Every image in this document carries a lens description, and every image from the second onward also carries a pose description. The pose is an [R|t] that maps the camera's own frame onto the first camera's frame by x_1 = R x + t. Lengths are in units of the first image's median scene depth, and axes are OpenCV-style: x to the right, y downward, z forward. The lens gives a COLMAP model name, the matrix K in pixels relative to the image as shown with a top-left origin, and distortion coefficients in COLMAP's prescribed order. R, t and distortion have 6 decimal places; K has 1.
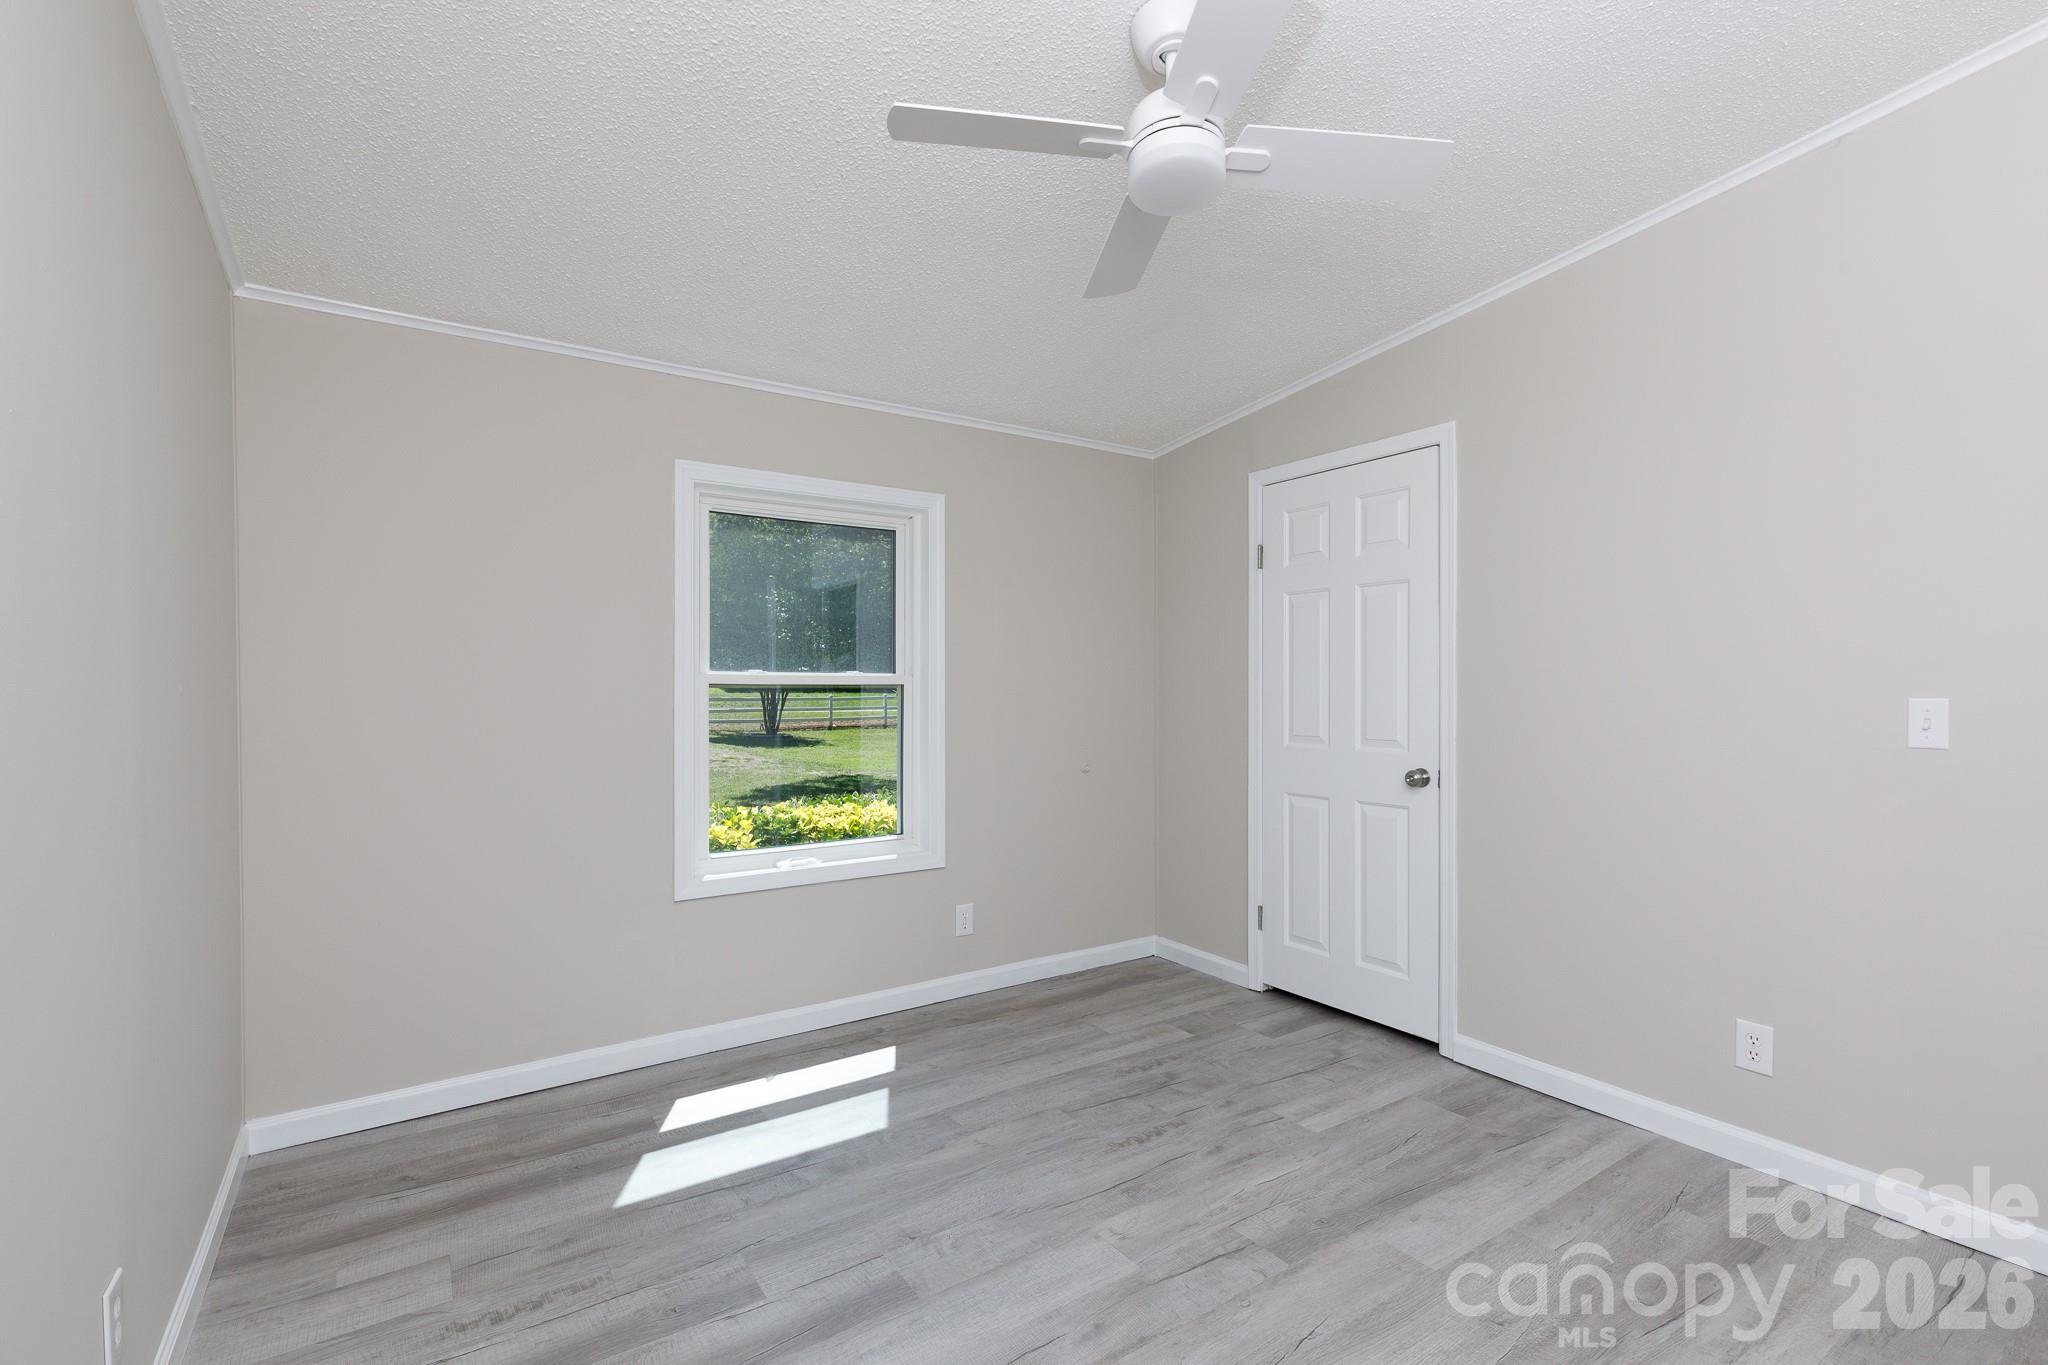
lens RADIAL K [[922.9, 0, 1016.4], [0, 922.9, 688.6], [0, 0, 1]] dist [0.004272, 0.000718]
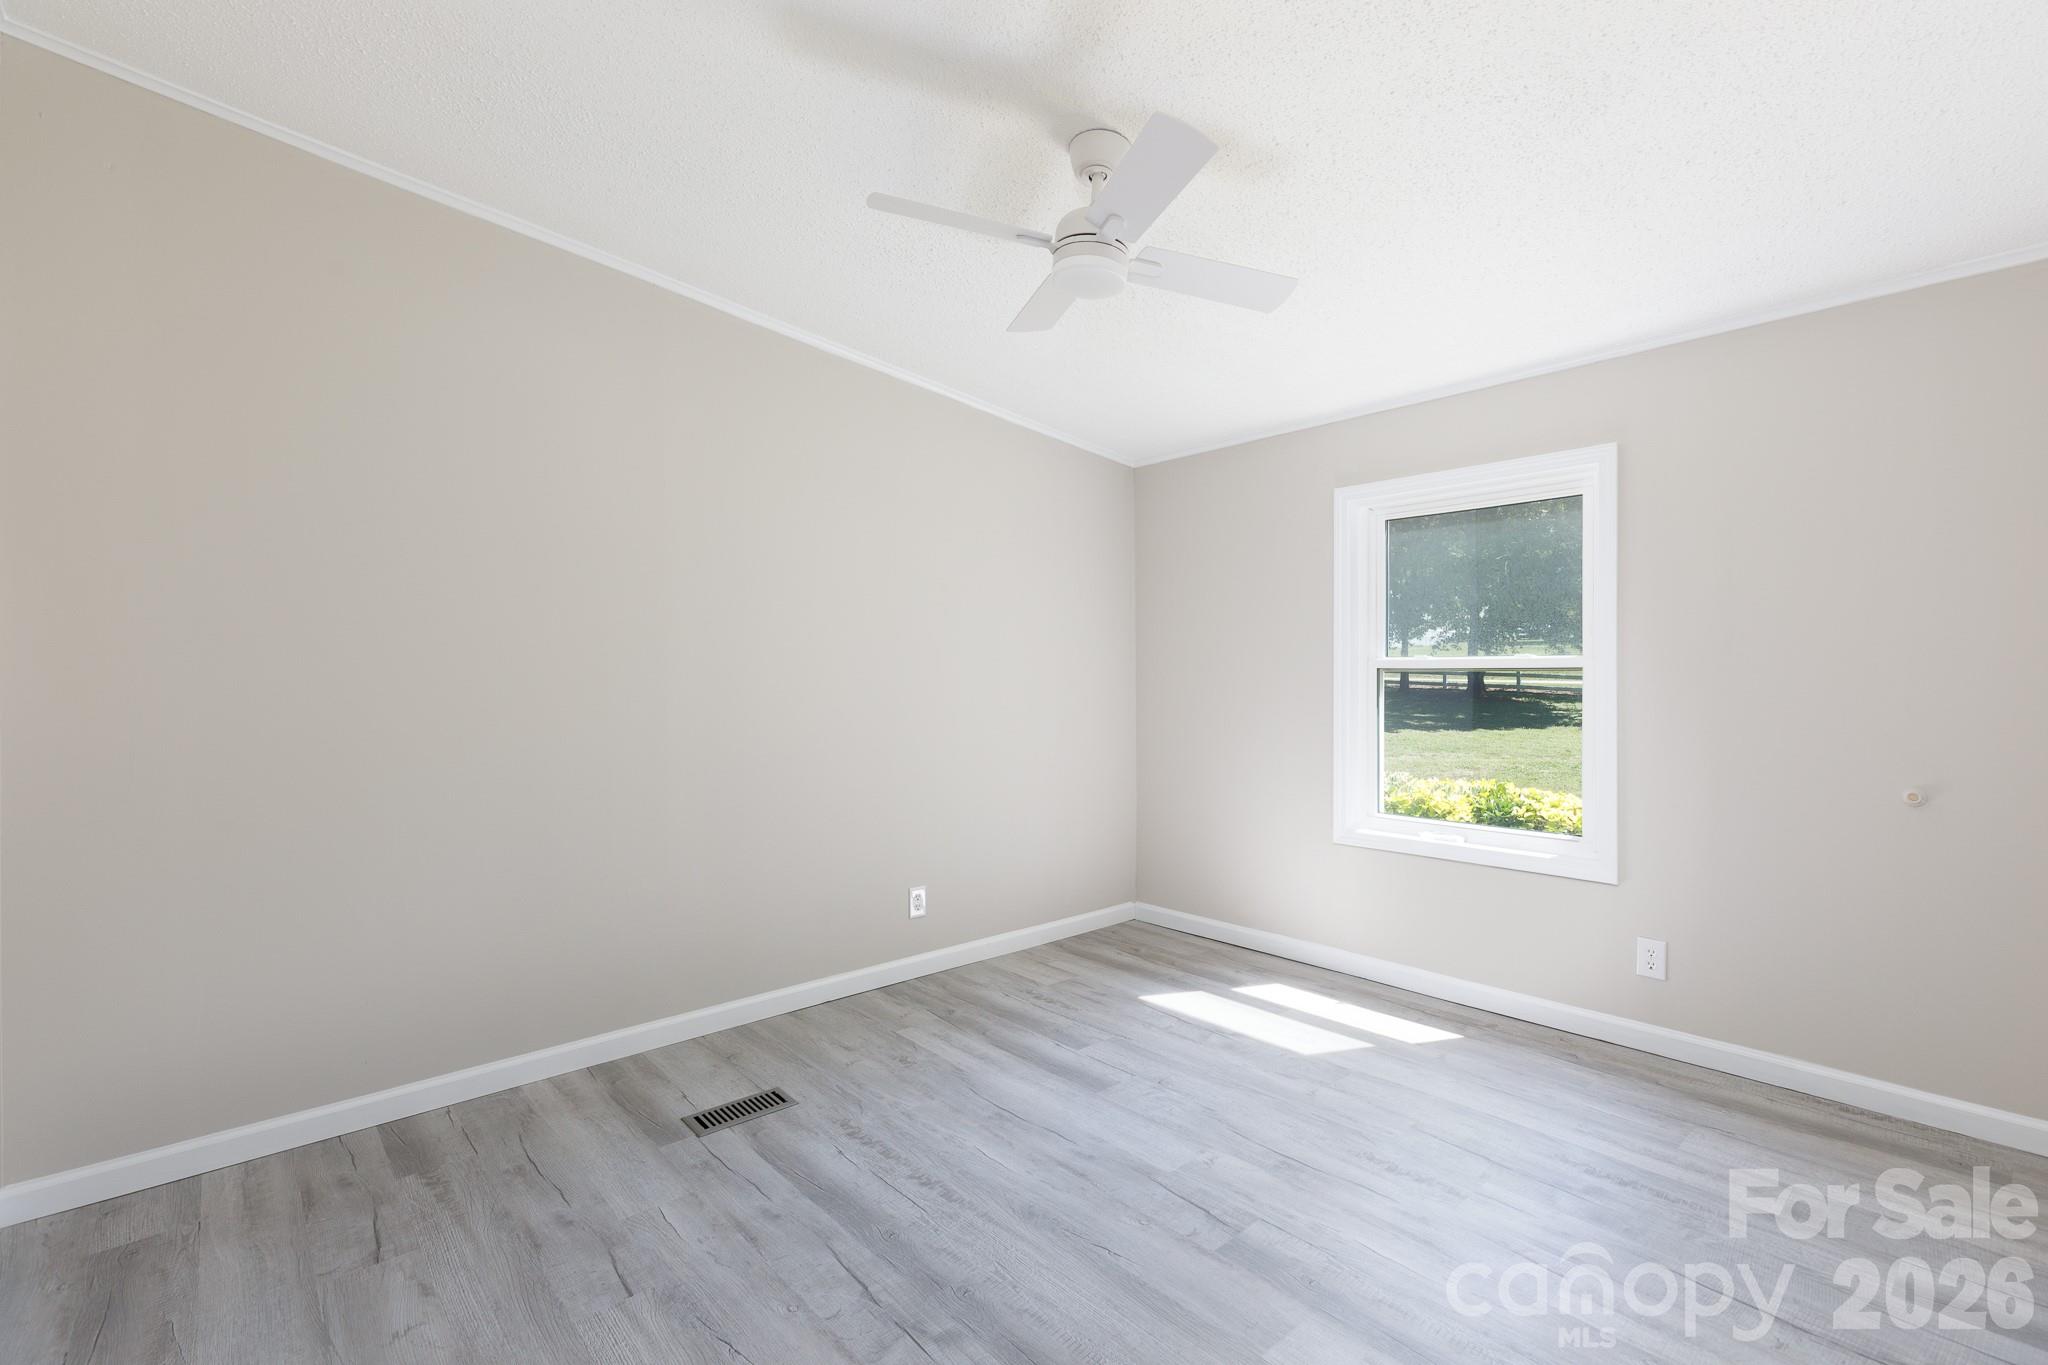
lens RADIAL K [[922.9, 0, 1039.8], [0, 922.9, 680.0], [0, 0, 1]] dist [0.004272, 0.000718]
pose [[0.150325, 0.016394, -0.988501, 0.972440], [0.007276, 0.999817, 0.017689, -0.019273], [0.988610, -0.009851, 0.150179, 0.510734]]
